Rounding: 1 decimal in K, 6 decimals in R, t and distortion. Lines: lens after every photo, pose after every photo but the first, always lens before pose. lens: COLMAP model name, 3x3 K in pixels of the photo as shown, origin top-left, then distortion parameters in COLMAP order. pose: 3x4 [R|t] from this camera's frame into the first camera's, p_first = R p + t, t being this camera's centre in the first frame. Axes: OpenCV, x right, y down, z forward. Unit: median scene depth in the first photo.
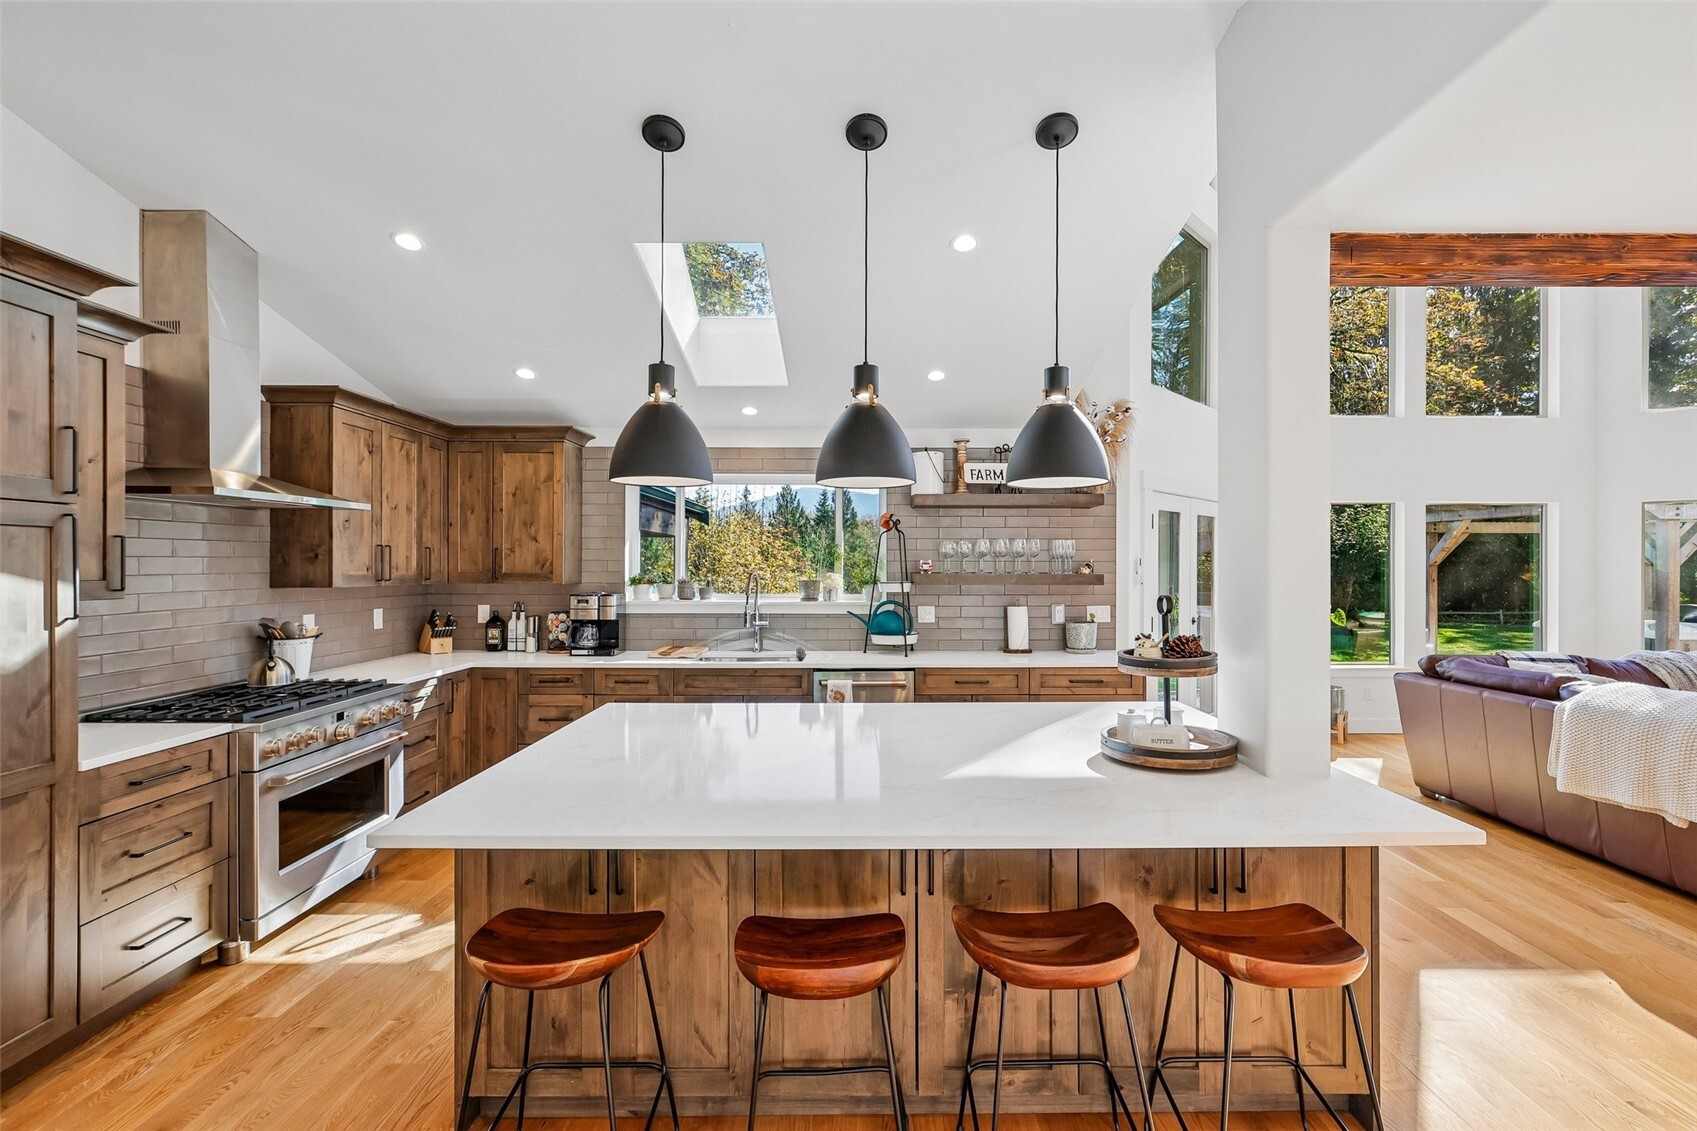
lens RADIAL K [[763.5, 0, 848.5], [0, 763.5, 565.5], [0, 0, 1]] dist [-0.002813, -0.000213]
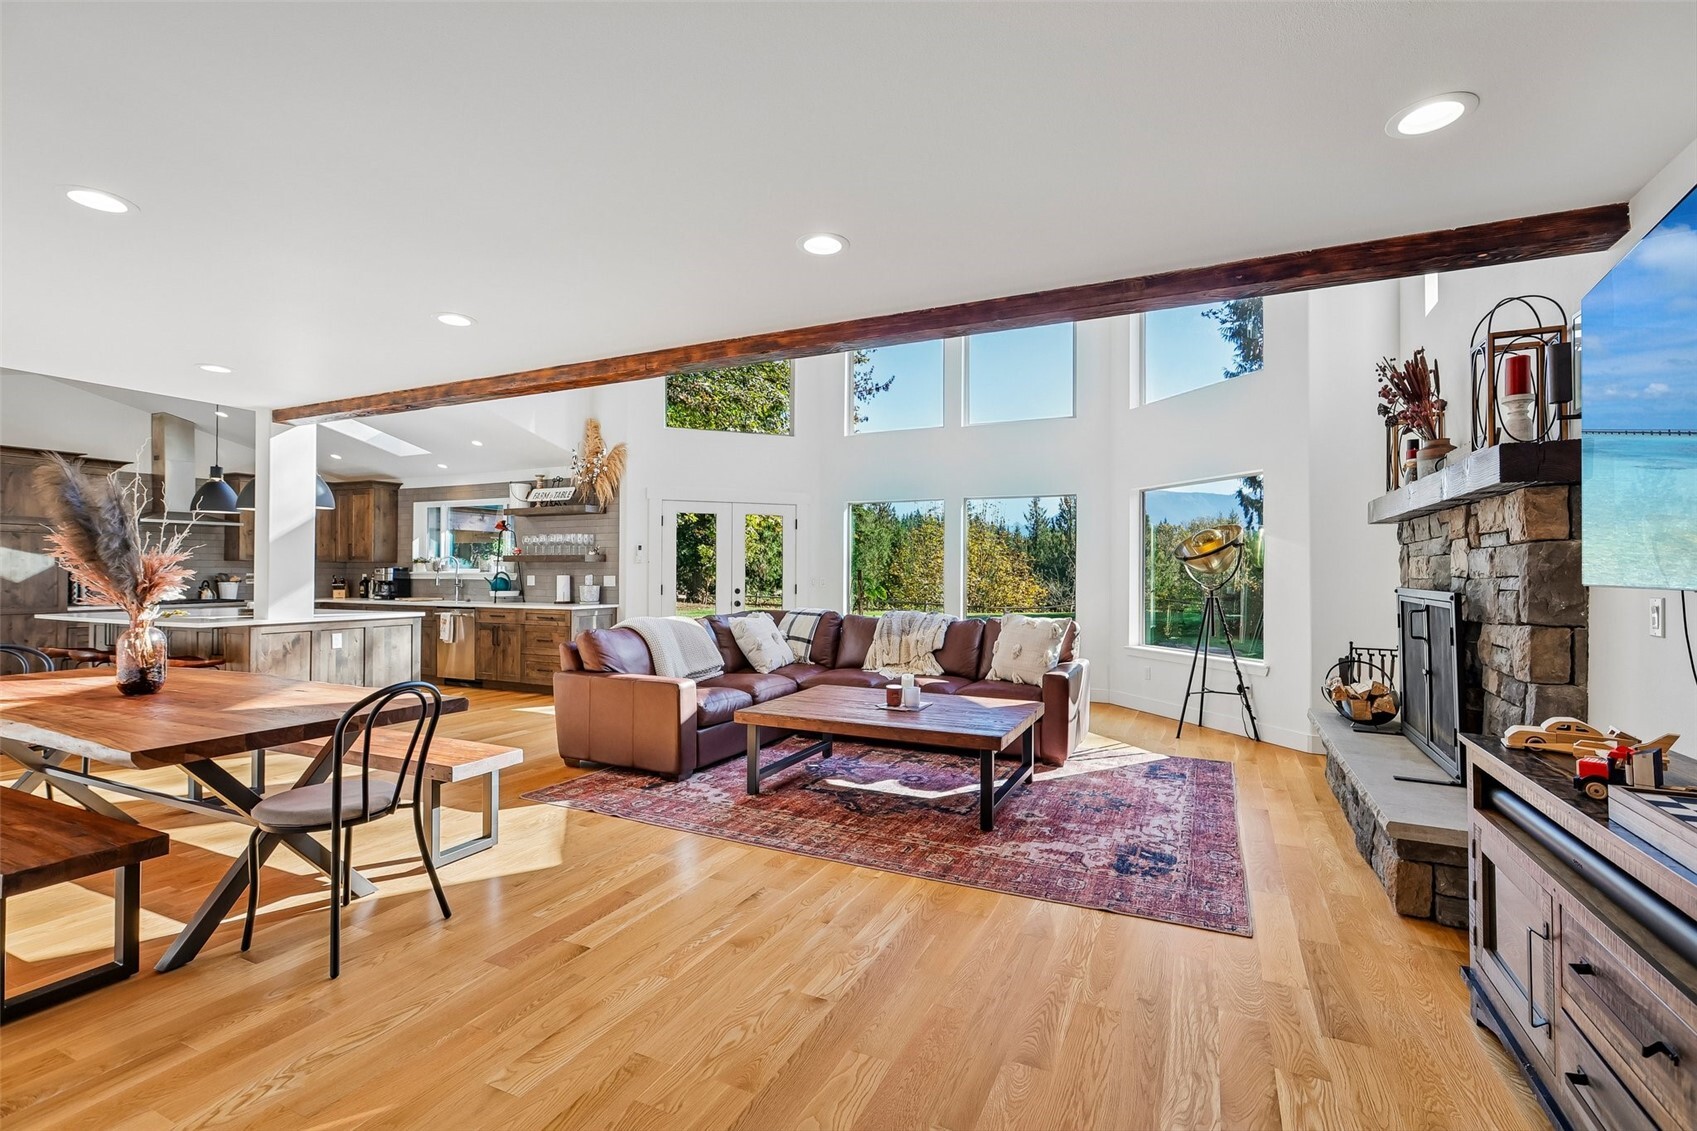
lens RADIAL K [[746.3, 0, 854.8], [0, 746.3, 566.0], [0, 0, 1]] dist [-0.000484, 0.000870]
pose [[0.905688, -0.000817, -0.423944, 1.575712], [-0.003343, 0.999953, -0.009068, 0.048911], [0.423931, 0.009630, 0.905643, -0.197547]]
